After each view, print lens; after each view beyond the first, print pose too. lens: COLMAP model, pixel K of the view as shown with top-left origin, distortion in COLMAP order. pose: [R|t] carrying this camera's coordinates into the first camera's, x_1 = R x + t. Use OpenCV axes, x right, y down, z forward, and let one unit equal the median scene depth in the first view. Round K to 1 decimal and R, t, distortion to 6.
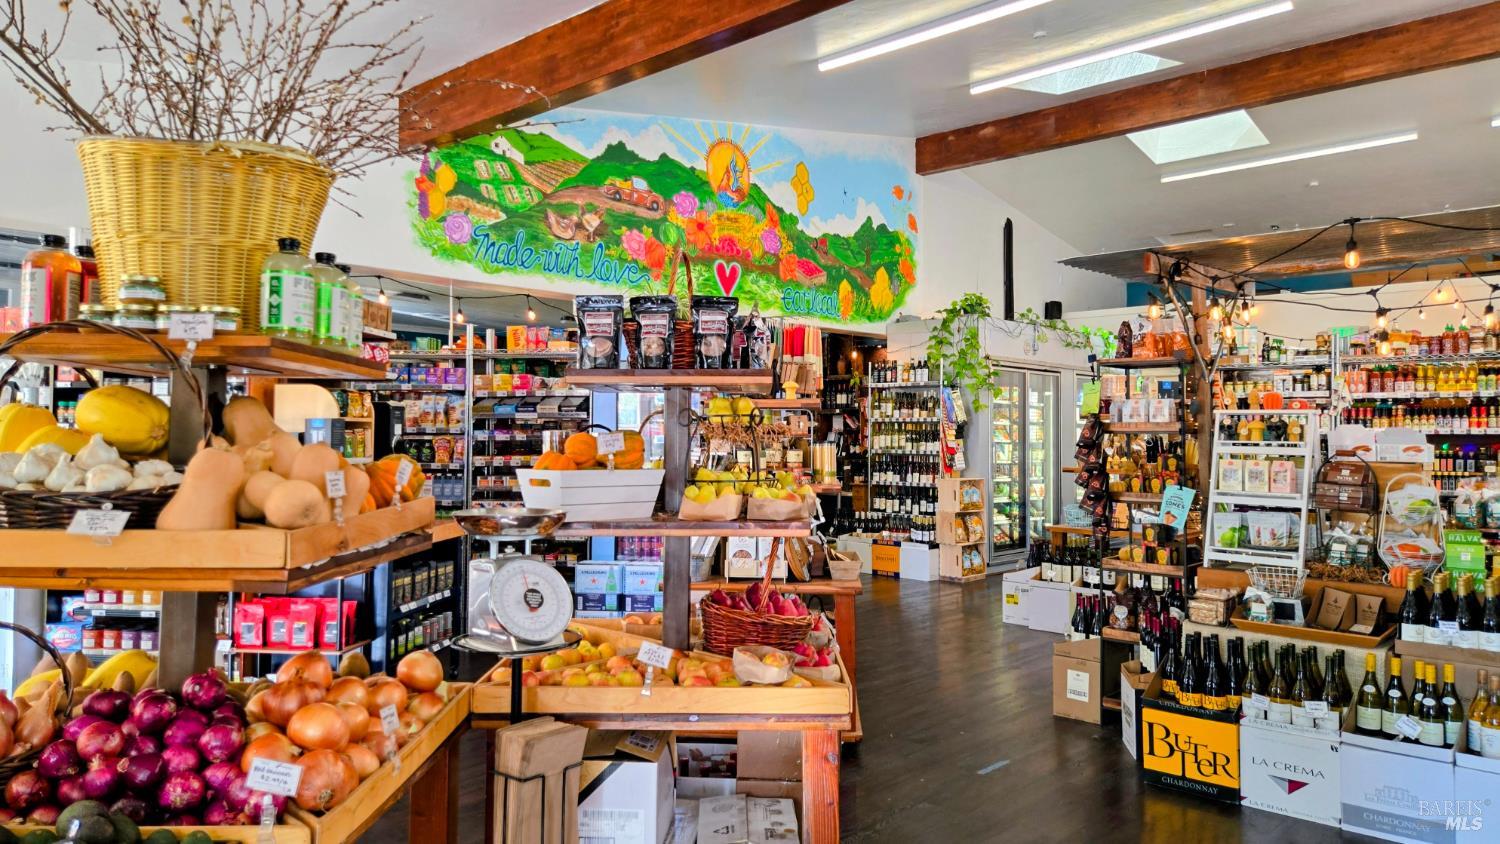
lens RADIAL K [[972.6, 0, 746.3], [0, 972.6, 415.6], [0, 0, 1]] dist [0.069186, -0.058704]
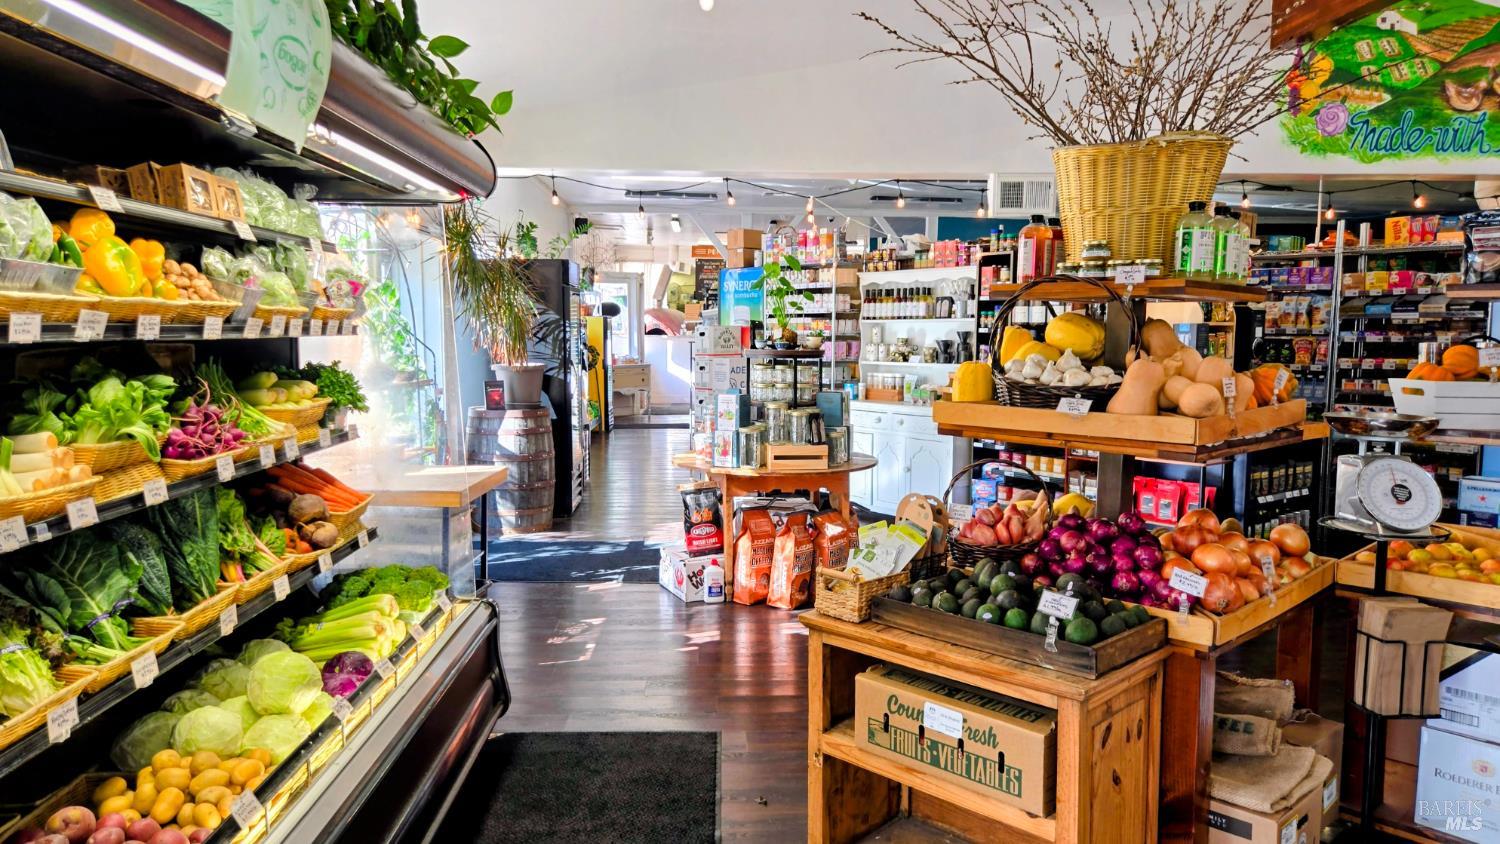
lens RADIAL K [[972.6, 0, 746.3], [0, 972.6, 415.6], [0, 0, 1]] dist [0.069186, -0.058704]
pose [[0.691426, 0.059729, -0.719974, 0.072954], [0.017552, 0.994894, 0.099392, -0.027689], [0.722234, -0.081359, 0.686847, -0.303426]]
